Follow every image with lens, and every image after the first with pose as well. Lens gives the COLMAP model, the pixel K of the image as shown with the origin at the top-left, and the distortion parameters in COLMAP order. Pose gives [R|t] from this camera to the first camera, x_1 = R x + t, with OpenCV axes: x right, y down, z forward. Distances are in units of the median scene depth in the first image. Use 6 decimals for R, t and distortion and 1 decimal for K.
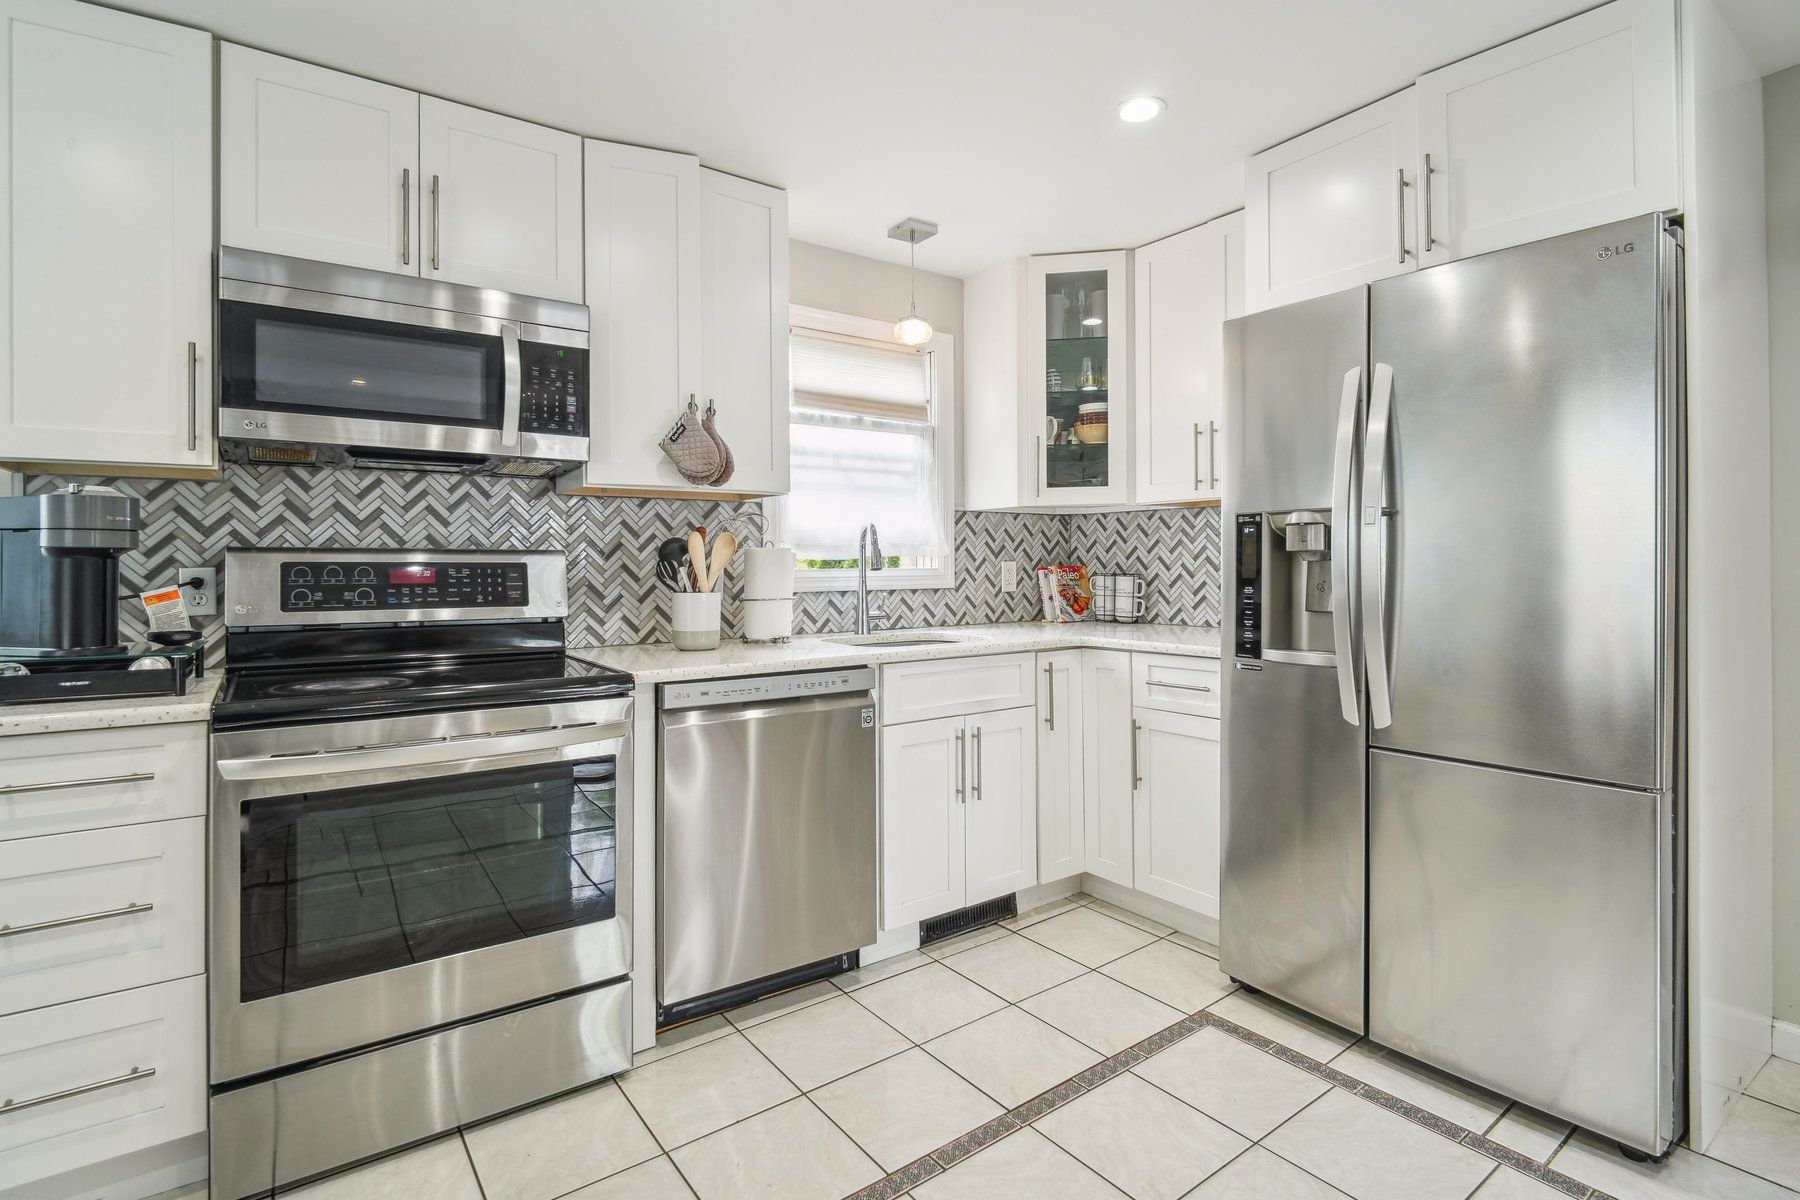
lens RADIAL K [[872.5, 0, 899.9], [0, 872.5, 563.6], [0, 0, 1]] dist [0.002823, -0.001958]
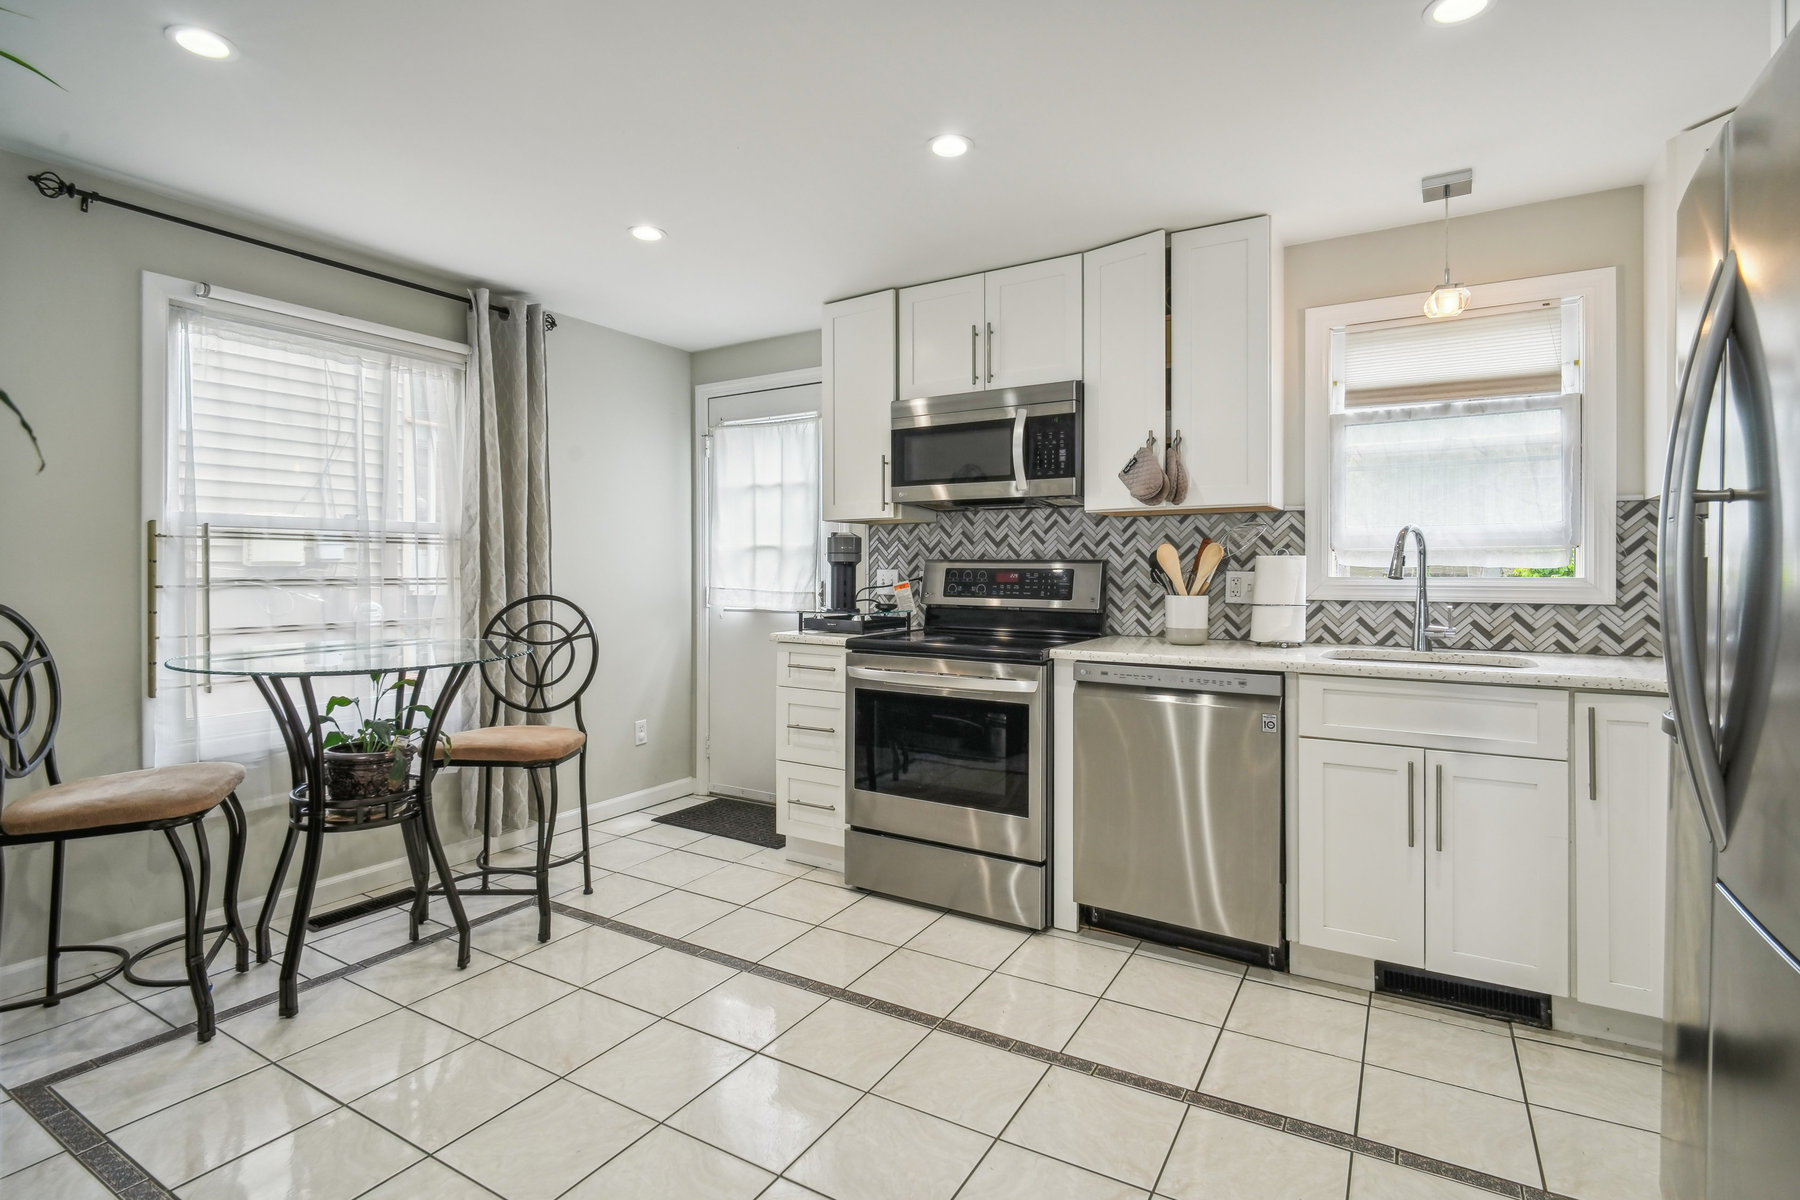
lens RADIAL K [[872.5, 0, 883.9], [0, 872.5, 572.5], [0, 0, 1]] dist [0.002823, -0.001958]
pose [[0.385416, 0.011804, -0.922668, 0.699604], [-0.000696, 0.999922, 0.012501, -0.012208], [0.922743, -0.004176, 0.385394, 0.179898]]
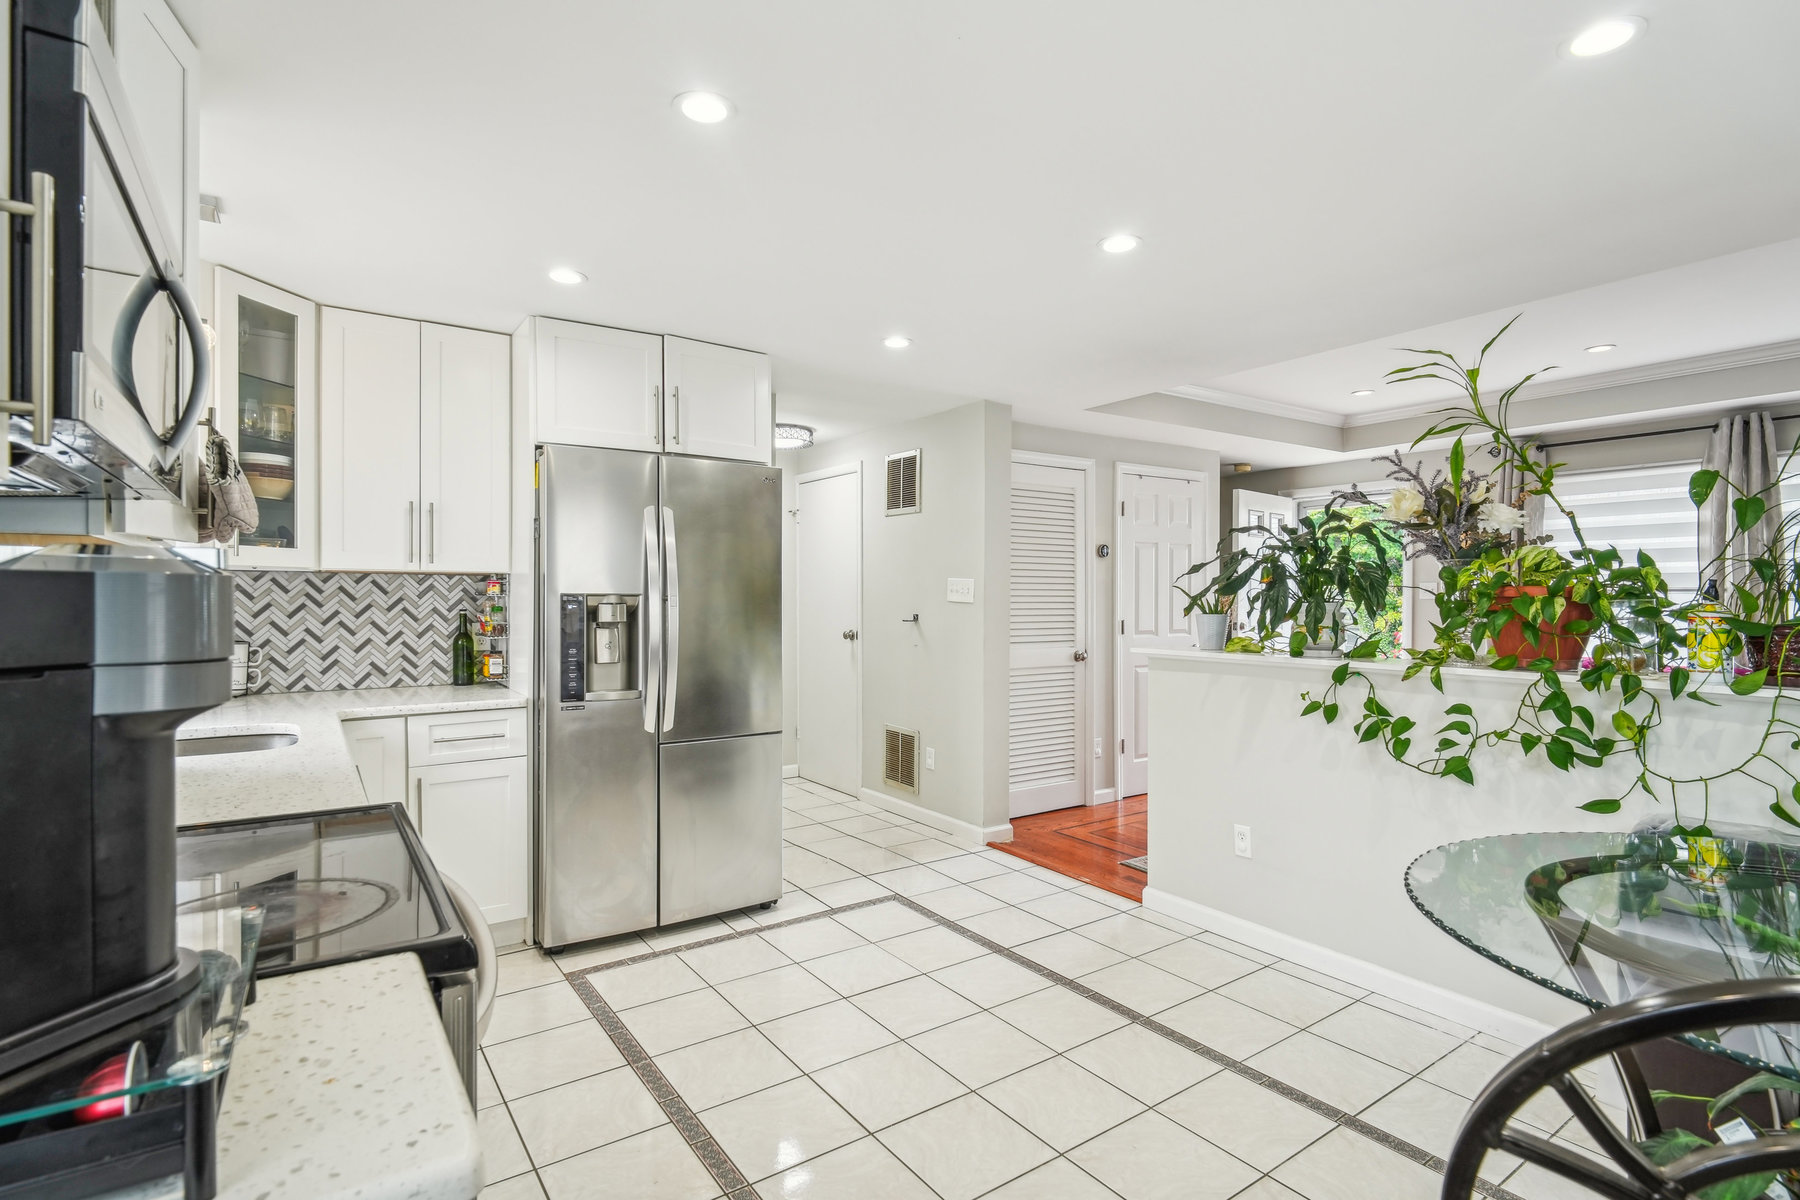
lens RADIAL K [[872.5, 0, 903.4], [0, 872.5, 600.9], [0, 0, 1]] dist [0.002823, -0.001958]
pose [[0.016139, 0.001608, 0.999868, -0.850413], [-0.004665, 0.999988, -0.001533, -0.043054], [-0.999859, -0.004639, 0.016147, 0.422331]]
